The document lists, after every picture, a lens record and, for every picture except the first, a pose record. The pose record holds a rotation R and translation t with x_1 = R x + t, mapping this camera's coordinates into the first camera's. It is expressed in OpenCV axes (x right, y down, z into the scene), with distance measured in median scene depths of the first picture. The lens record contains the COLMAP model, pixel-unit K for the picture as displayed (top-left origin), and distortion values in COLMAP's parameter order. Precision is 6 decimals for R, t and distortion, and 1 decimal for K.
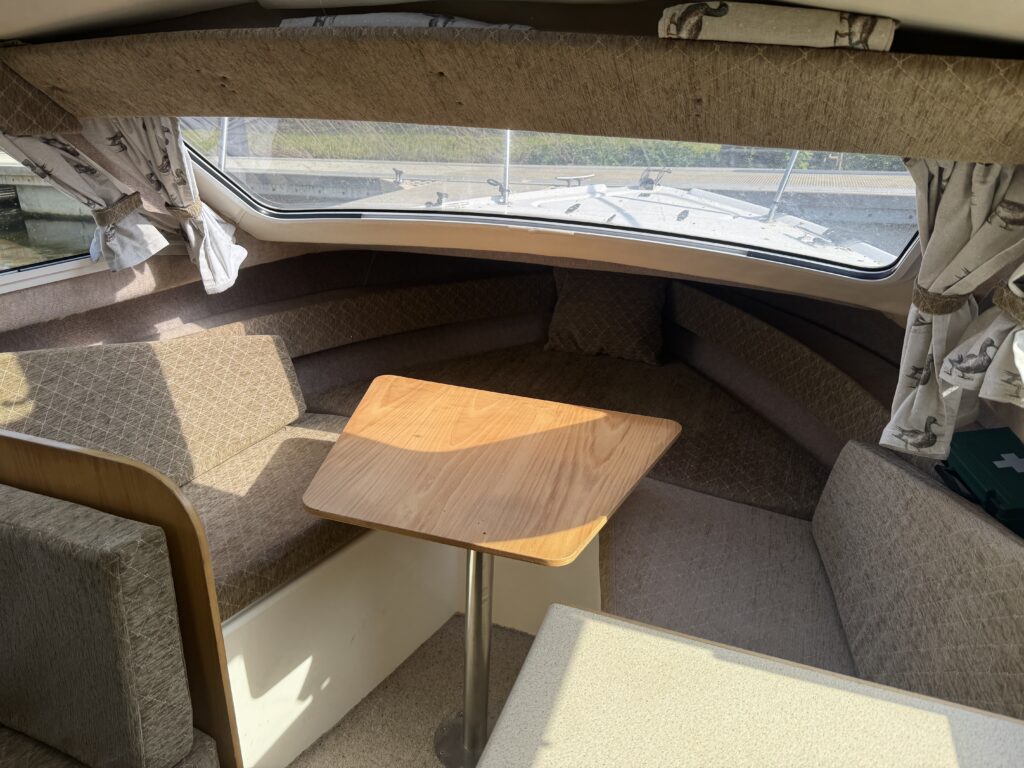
lens RADIAL K [[712.5, 0, 512.0], [0, 712.5, 384.0], [0, 0, 1]] dist [0.001881, -0.000463]
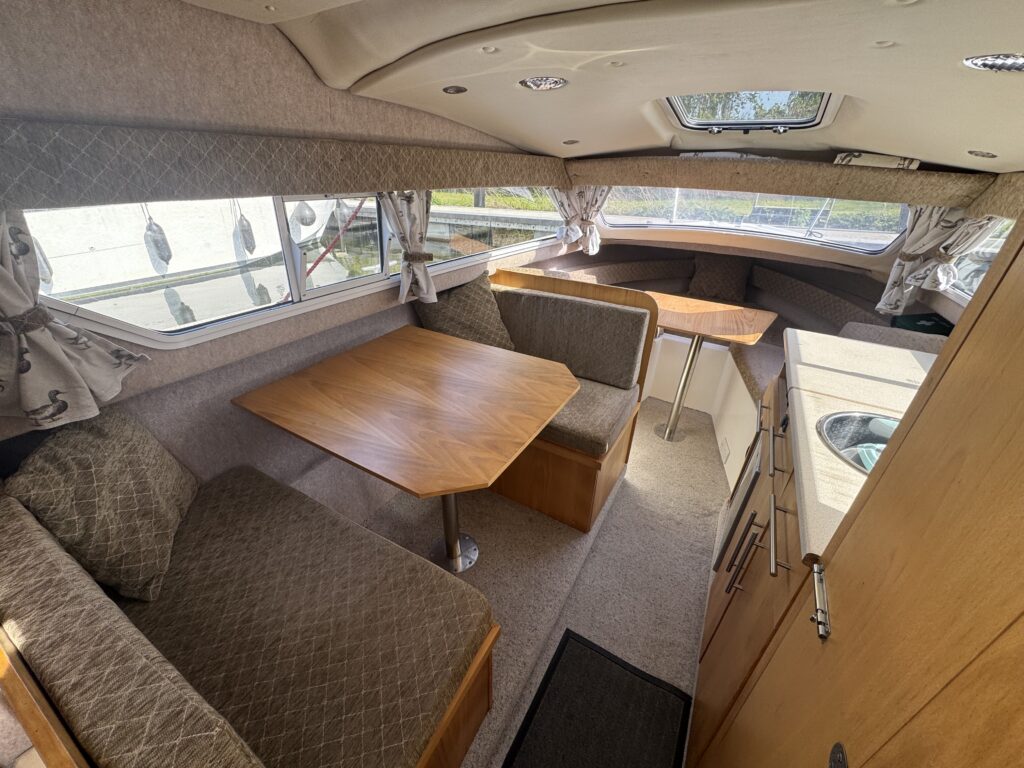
lens RADIAL K [[412.1, 0, 493.8], [0, 412.1, 384.9], [0, 0, 1]] dist [-0.001064, -0.000241]
pose [[0.986042, 0.087666, -0.141550, -0.832022], [-0.075685, 0.993248, 0.087922, 0.404662], [0.148302, -0.075982, 0.986019, -0.997704]]
